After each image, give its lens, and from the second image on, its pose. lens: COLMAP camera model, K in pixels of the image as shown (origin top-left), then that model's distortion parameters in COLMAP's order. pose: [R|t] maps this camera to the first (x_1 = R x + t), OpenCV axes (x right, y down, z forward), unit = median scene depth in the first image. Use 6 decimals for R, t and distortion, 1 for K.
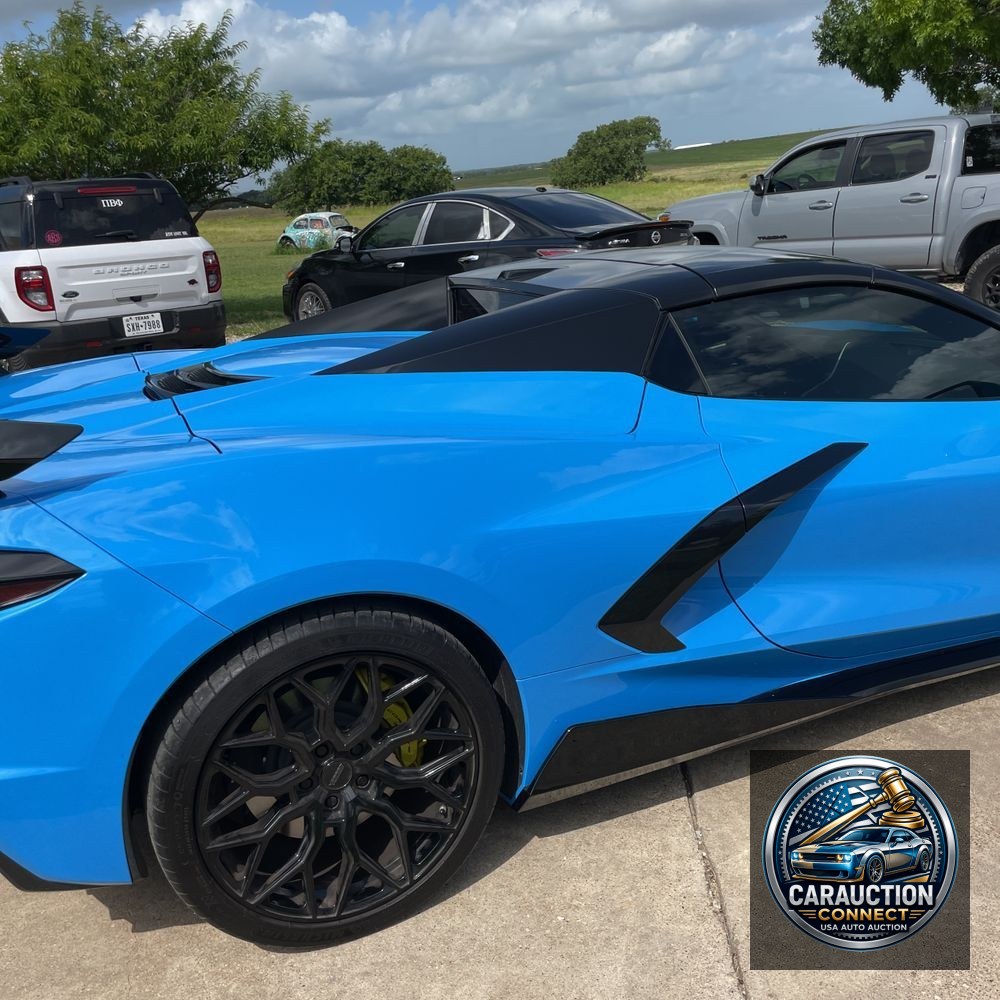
lens RADIAL K [[991.8, 0, 491.8], [0, 991.8, 550.3], [0, 0, 1]] dist [0.074153, -0.072691]
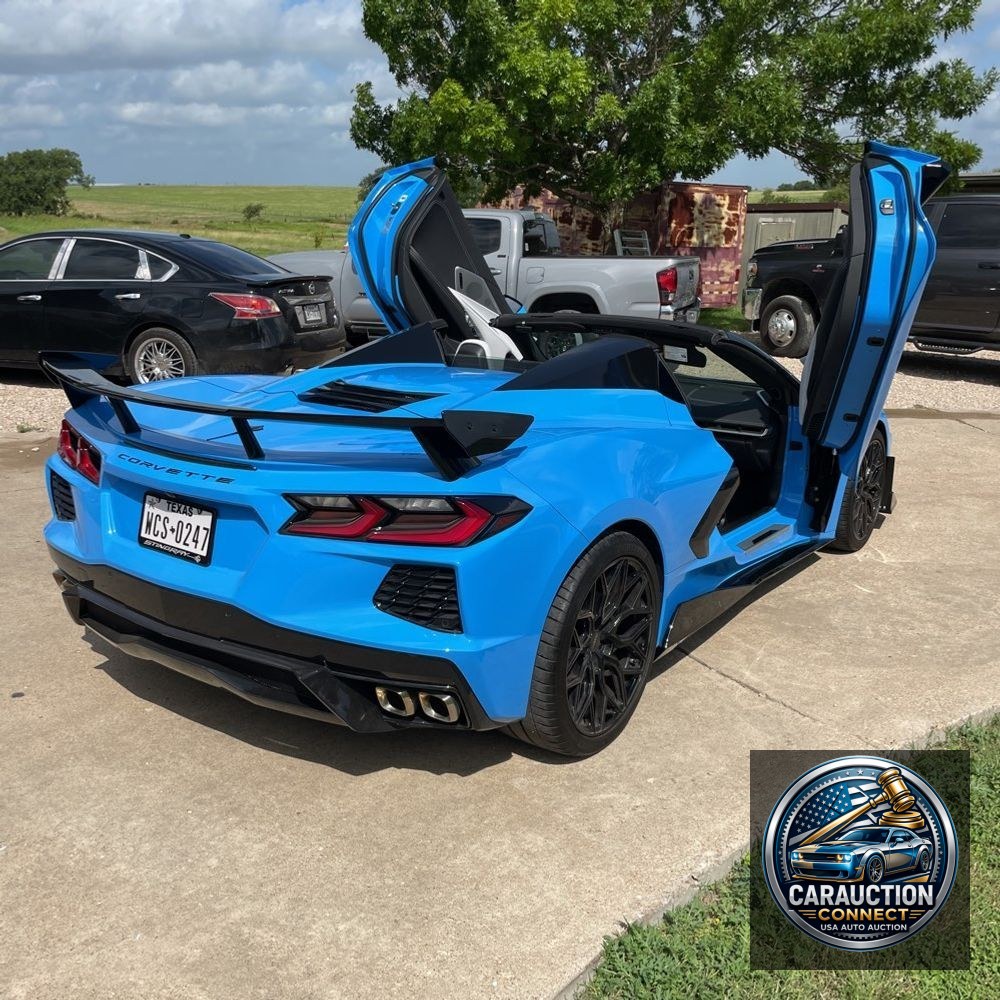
lens RADIAL K [[1003.0, 0, 500.4], [0, 1003.0, 521.2], [0, 0, 1]] dist [0.086643, -0.106495]
pose [[0.858123, -0.059632, 0.509969, -0.232502], [0.096683, 0.994232, -0.046431, 0.020475], [-0.504259, 0.089149, 0.858939, -0.061242]]
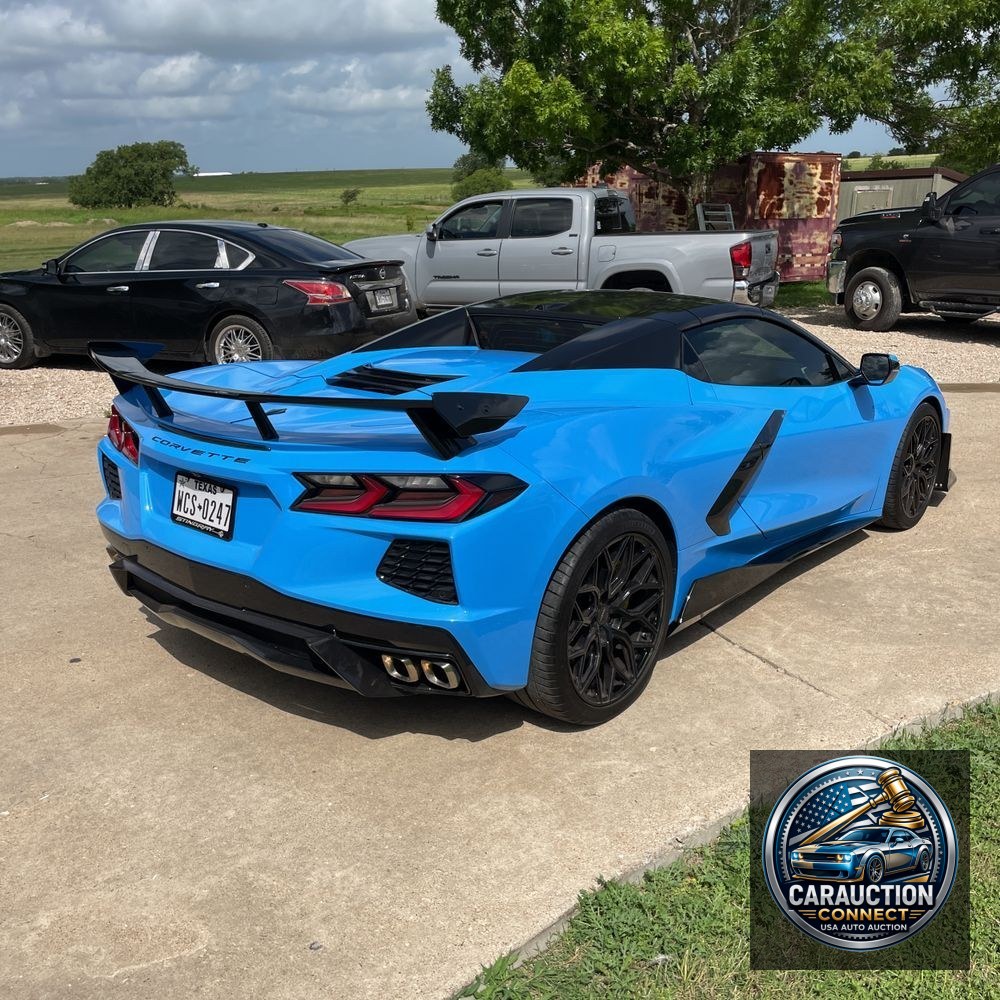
lens RADIAL K [[1003.0, 0, 500.4], [0, 1003.0, 521.2], [0, 0, 1]] dist [0.086643, -0.106495]
pose [[0.901926, -0.070192, 0.426148, -0.213474], [0.094371, 0.994891, -0.035863, 0.024913], [-0.421453, 0.072562, 0.903942, -0.086362]]
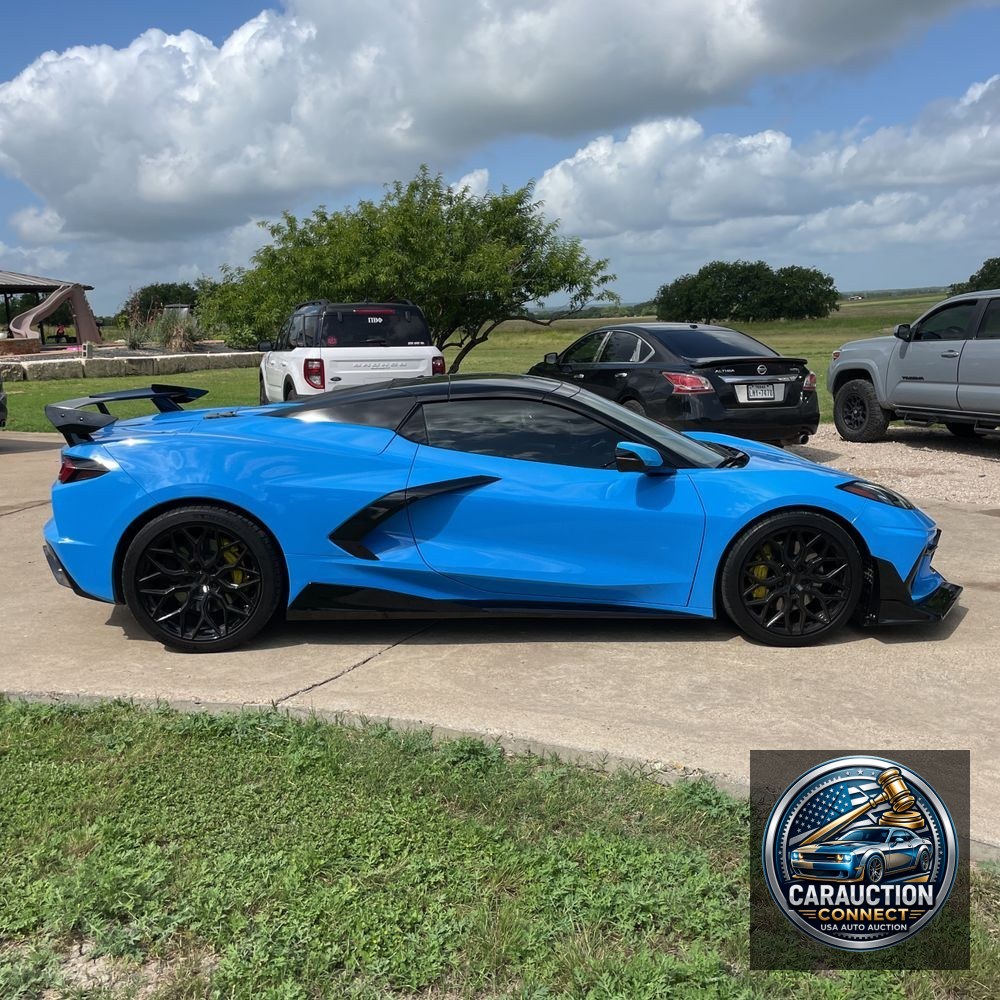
lens RADIAL K [[996.7, 0, 502.0], [0, 996.7, 540.7], [0, 0, 1]] dist [0.068988, -0.032483]
pose [[0.932036, 0.133158, -0.337014, 0.287684], [-0.169981, 0.982022, -0.082087, 0.047618], [0.320025, 0.133794, 0.937914, -0.222435]]
